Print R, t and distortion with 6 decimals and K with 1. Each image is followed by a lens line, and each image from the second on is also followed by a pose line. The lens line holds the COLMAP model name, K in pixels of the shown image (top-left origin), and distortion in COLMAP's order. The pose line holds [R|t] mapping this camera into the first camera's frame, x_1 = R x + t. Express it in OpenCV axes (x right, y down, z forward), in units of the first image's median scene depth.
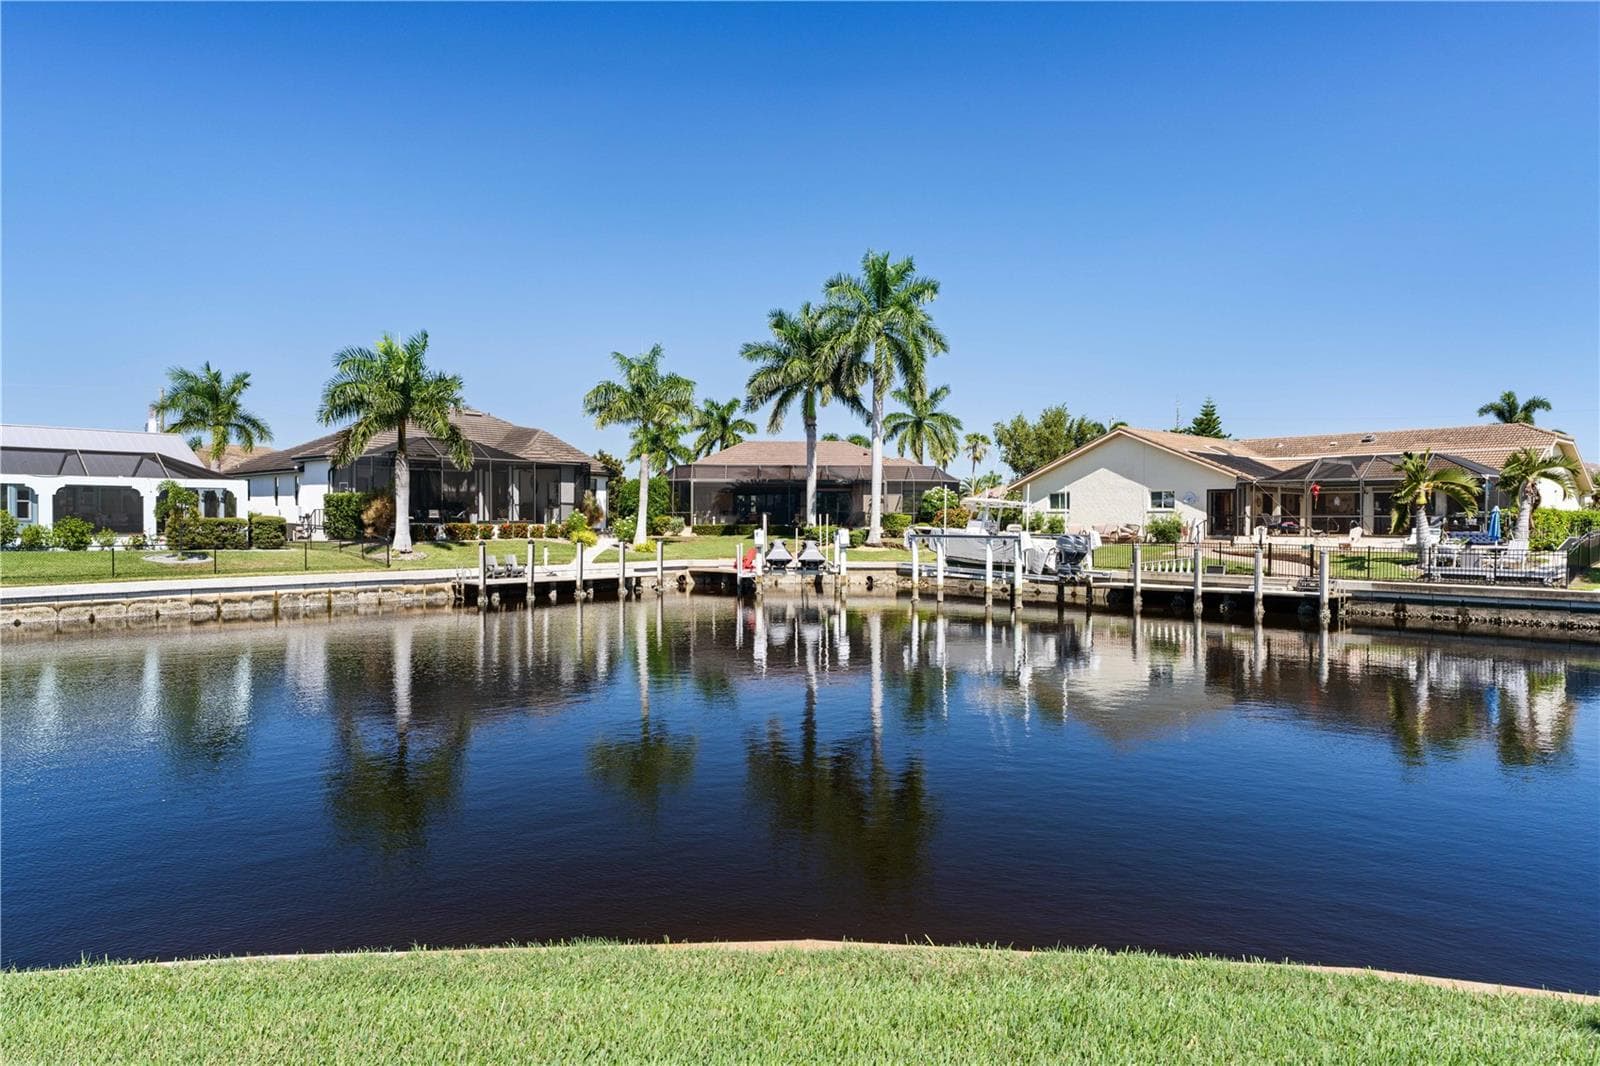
lens RADIAL K [[986.9, 0, 800.0], [0, 986.9, 533.0], [0, 0, 1]] dist [-0.004102, -0.001173]
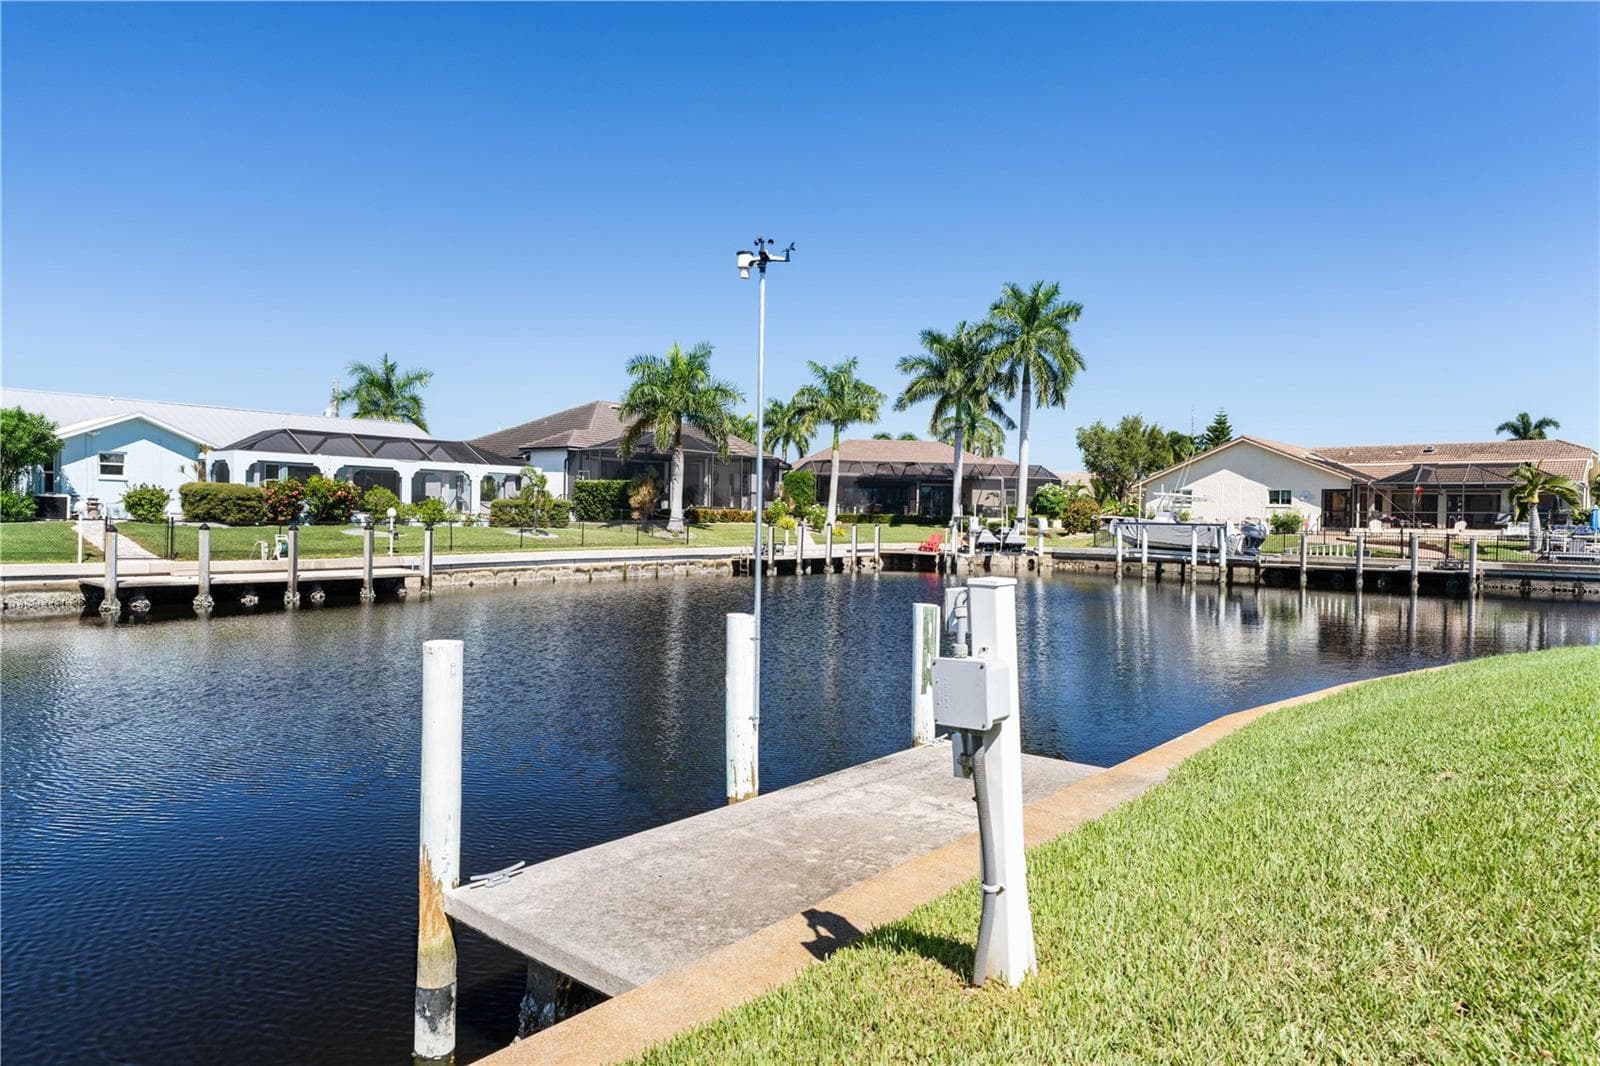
lens RADIAL K [[986.9, 0, 800.0], [0, 986.9, 533.0], [0, 0, 1]] dist [-0.004102, -0.001173]
pose [[0.996460, 0.012376, 0.083147, -0.369421], [-0.012774, 0.999909, 0.004246, 0.014044], [-0.083087, -0.005293, 0.996528, -0.173001]]
